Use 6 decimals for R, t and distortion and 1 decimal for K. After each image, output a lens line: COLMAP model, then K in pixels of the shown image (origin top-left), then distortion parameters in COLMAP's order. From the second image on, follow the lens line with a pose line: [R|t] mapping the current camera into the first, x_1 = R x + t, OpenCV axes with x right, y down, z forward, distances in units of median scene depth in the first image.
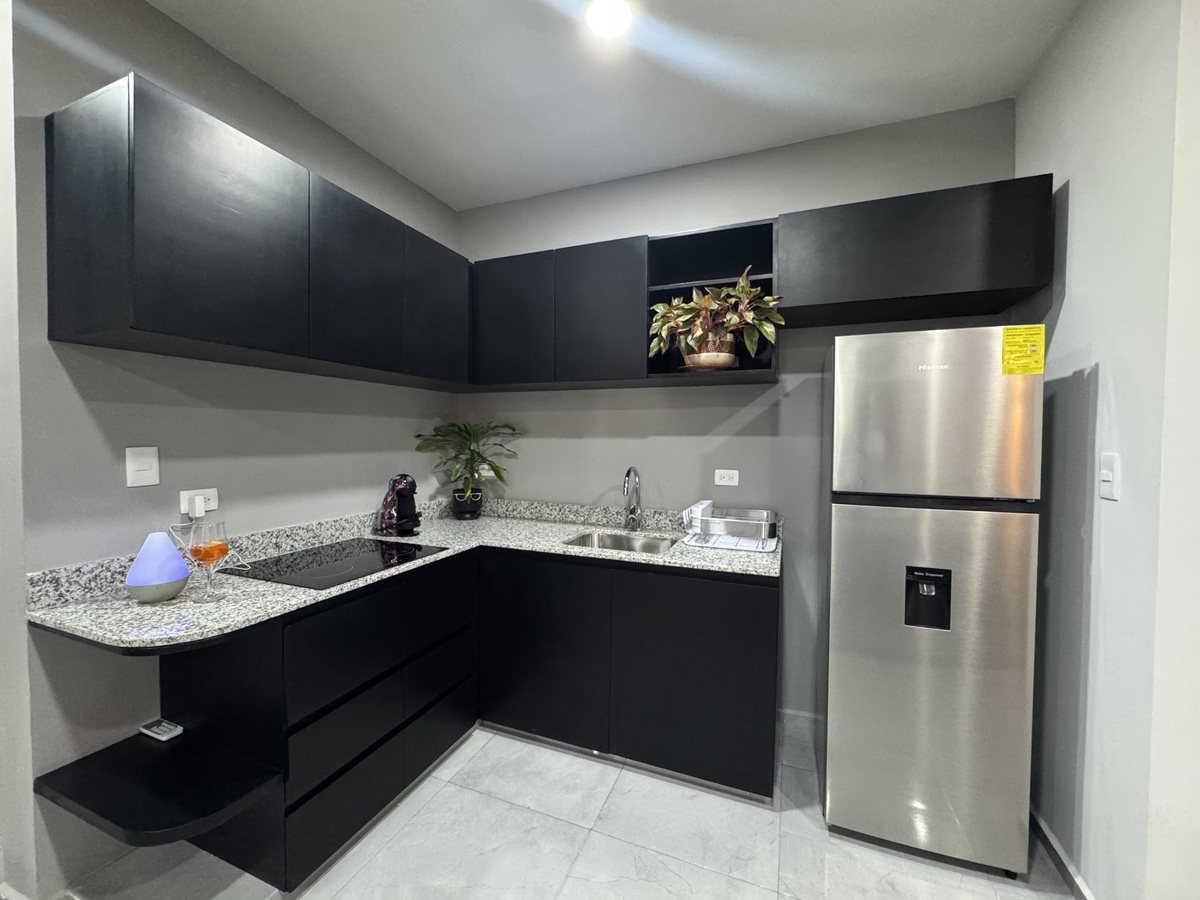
lens RADIAL K [[479.3, 0, 599.2], [0, 479.3, 448.7], [0, 0, 1]] dist [-0.003868, 0.000667]
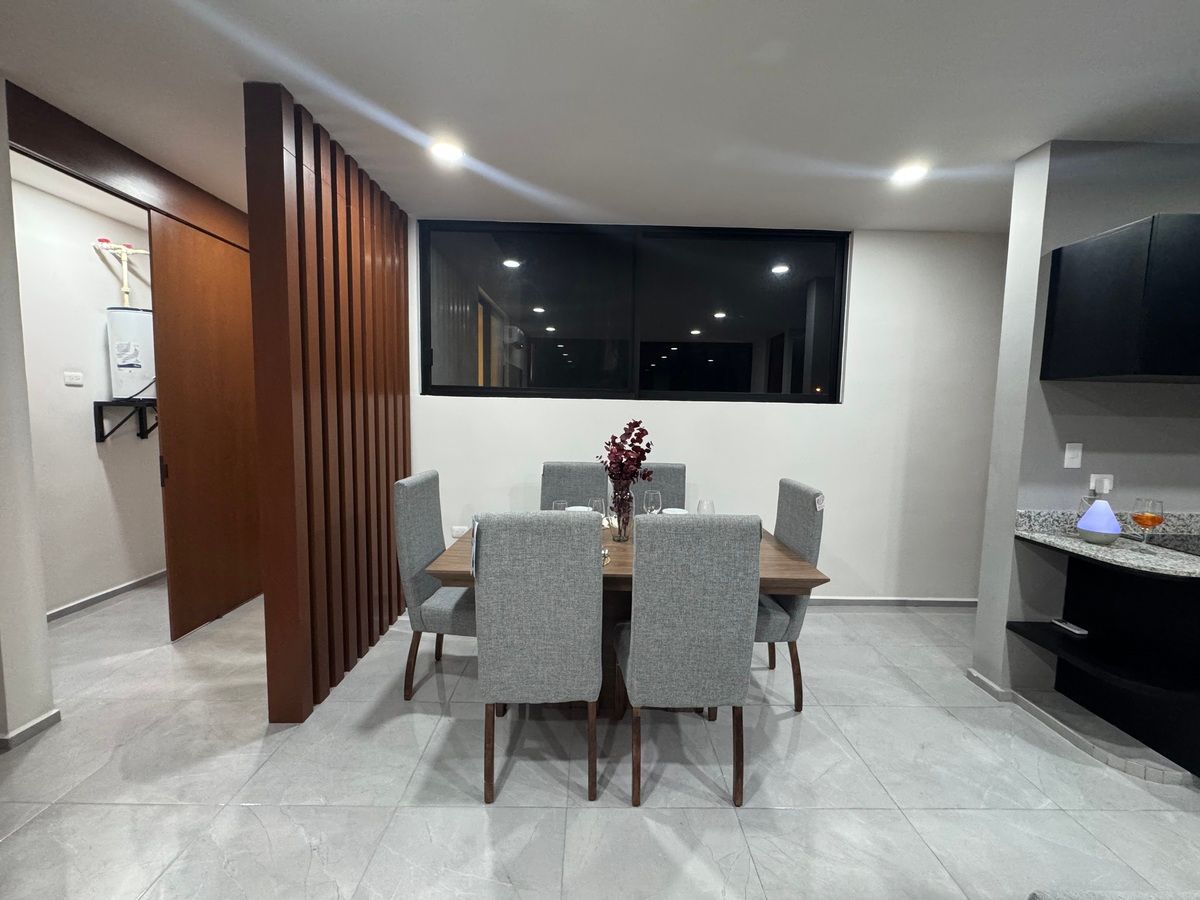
lens RADIAL K [[479.3, 0, 598.9], [0, 479.3, 449.7], [0, 0, 1]] dist [-0.003868, 0.000667]
pose [[0.380035, 0.080801, -0.921436, -0.115607], [-0.043524, 0.996636, 0.069445, -0.021550], [0.923947, 0.013713, 0.382273, -0.977678]]
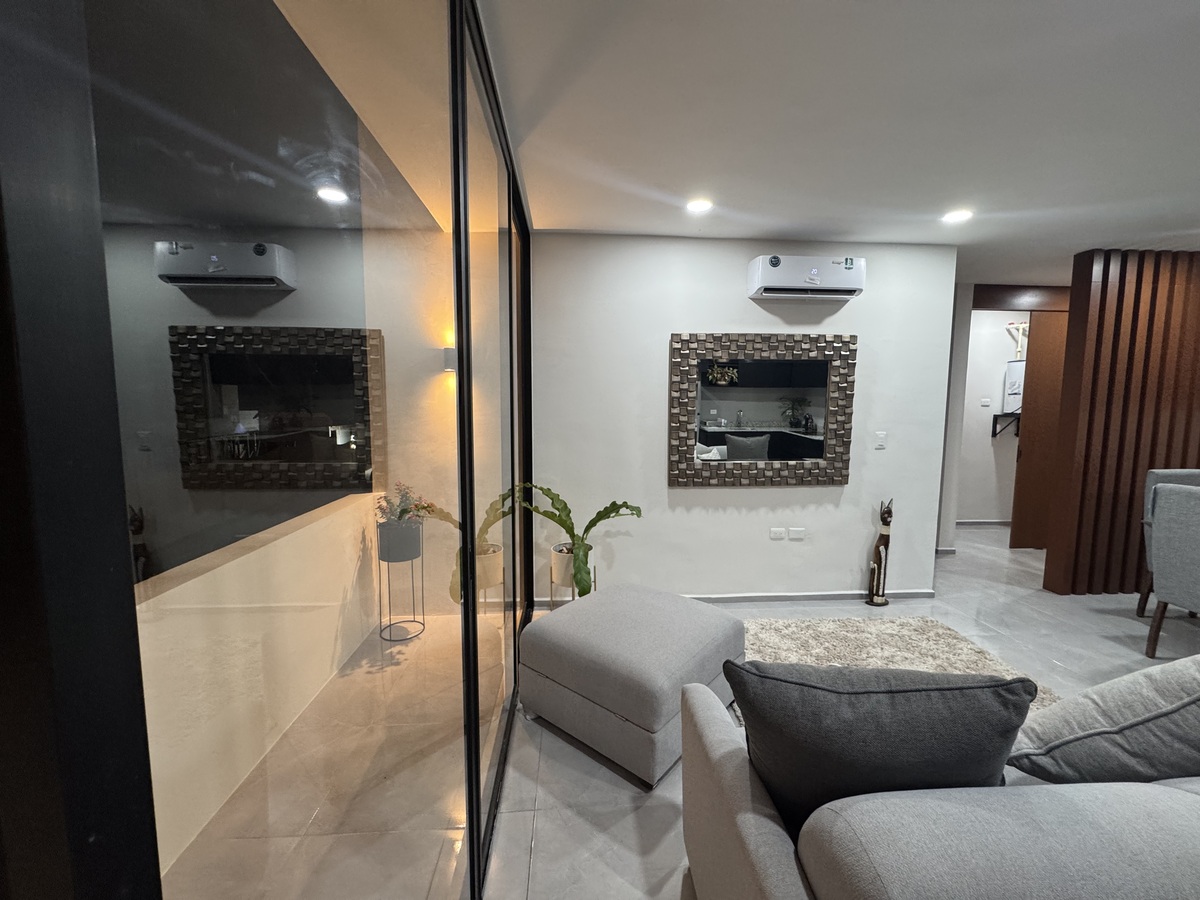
lens RADIAL K [[479.3, 0, 597.8], [0, 479.3, 447.4], [0, 0, 1]] dist [-0.003868, 0.000667]
pose [[-0.907064, 0.029101, -0.419986, 1.555510], [-0.021795, 0.993024, 0.115880, -0.102066], [0.420428, 0.114265, -0.900102, -0.095399]]
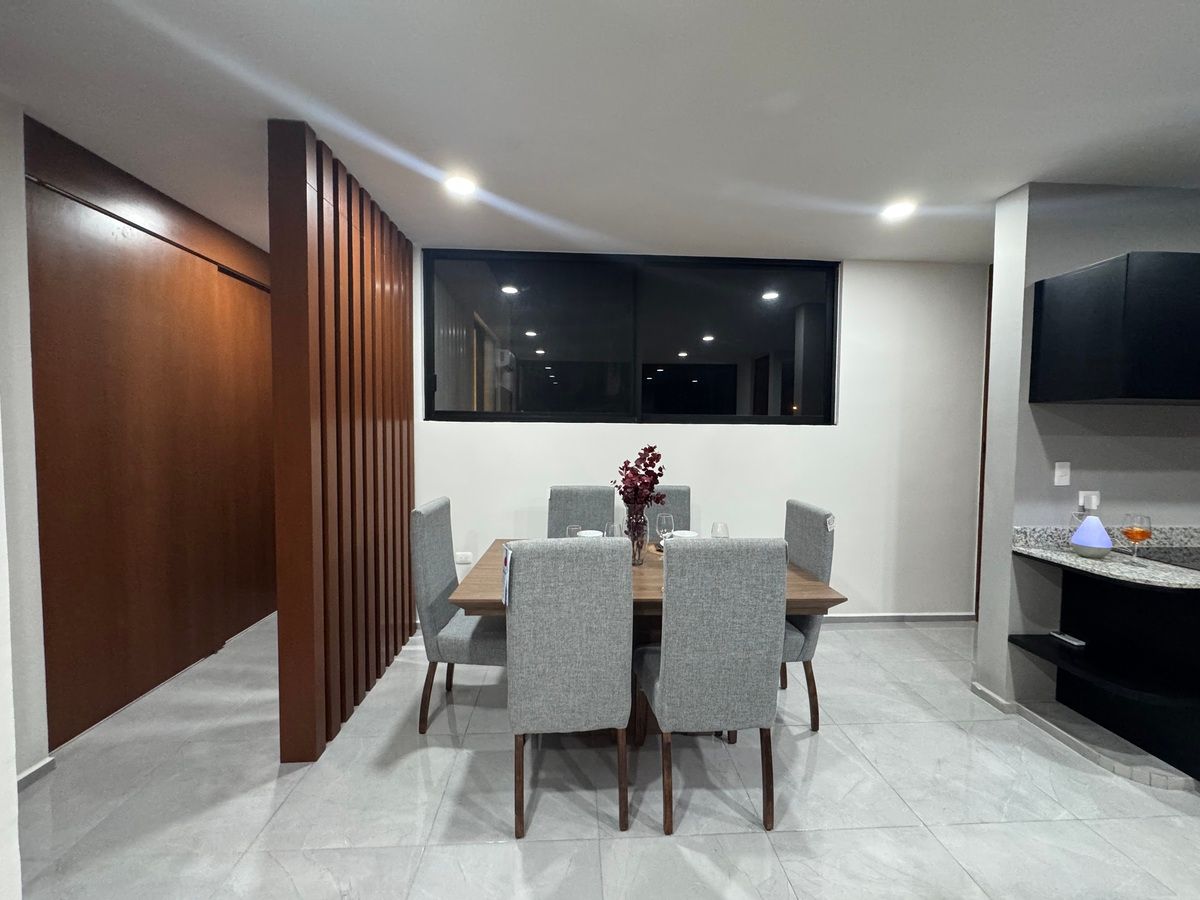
lens RADIAL K [[479.3, 0, 598.9], [0, 479.3, 450.0], [0, 0, 1]] dist [-0.003868, 0.000667]
pose [[0.418170, 0.038960, -0.907533, -0.138761], [-0.032856, 0.999075, 0.027751, -0.035798], [0.907775, 0.018214, 0.419063, -1.086886]]
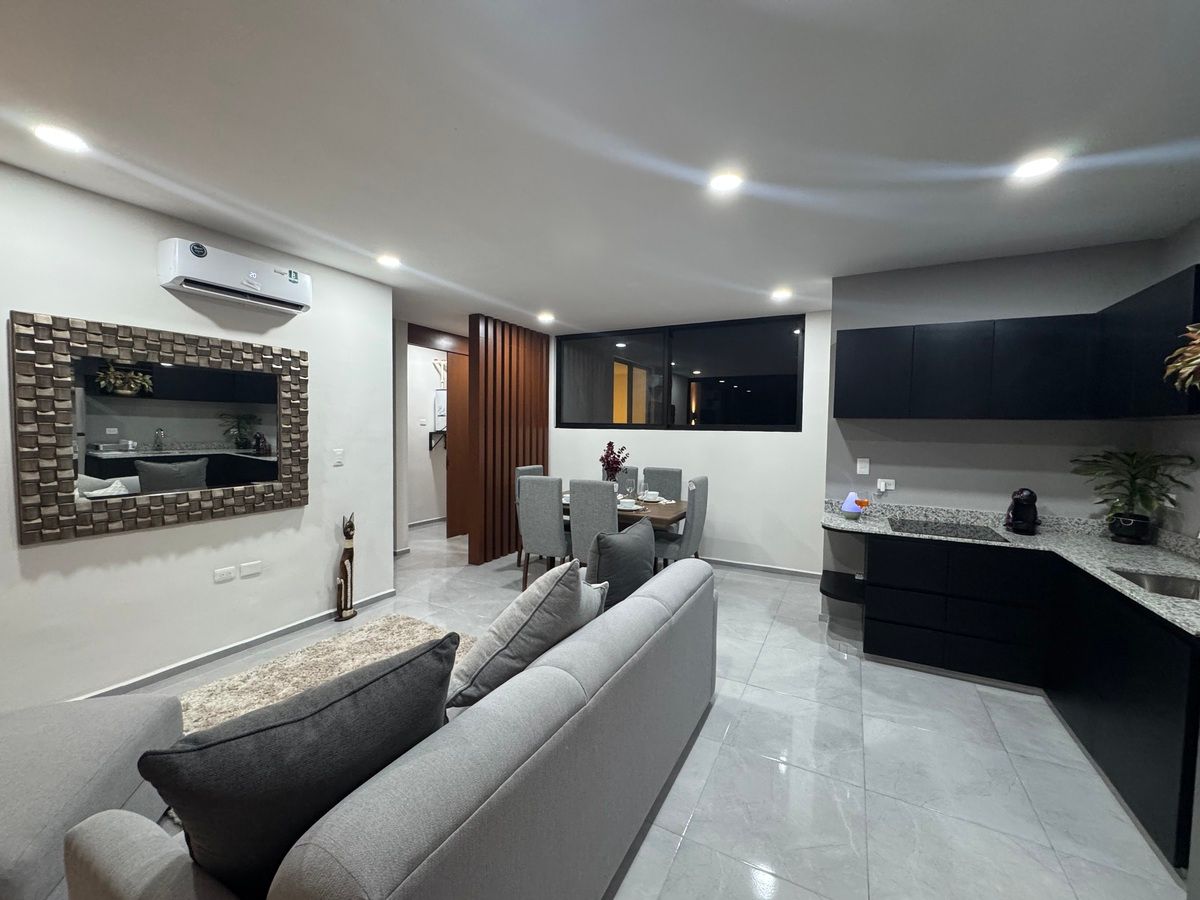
lens RADIAL K [[479.3, 0, 600.9], [0, 479.3, 448.4], [0, 0, 1]] dist [-0.003868, 0.000667]
pose [[-0.106289, 0.037001, -0.993647, 1.557326], [-0.042197, 0.998239, 0.041686, -0.096243], [0.993440, 0.046359, -0.104540, -0.070216]]
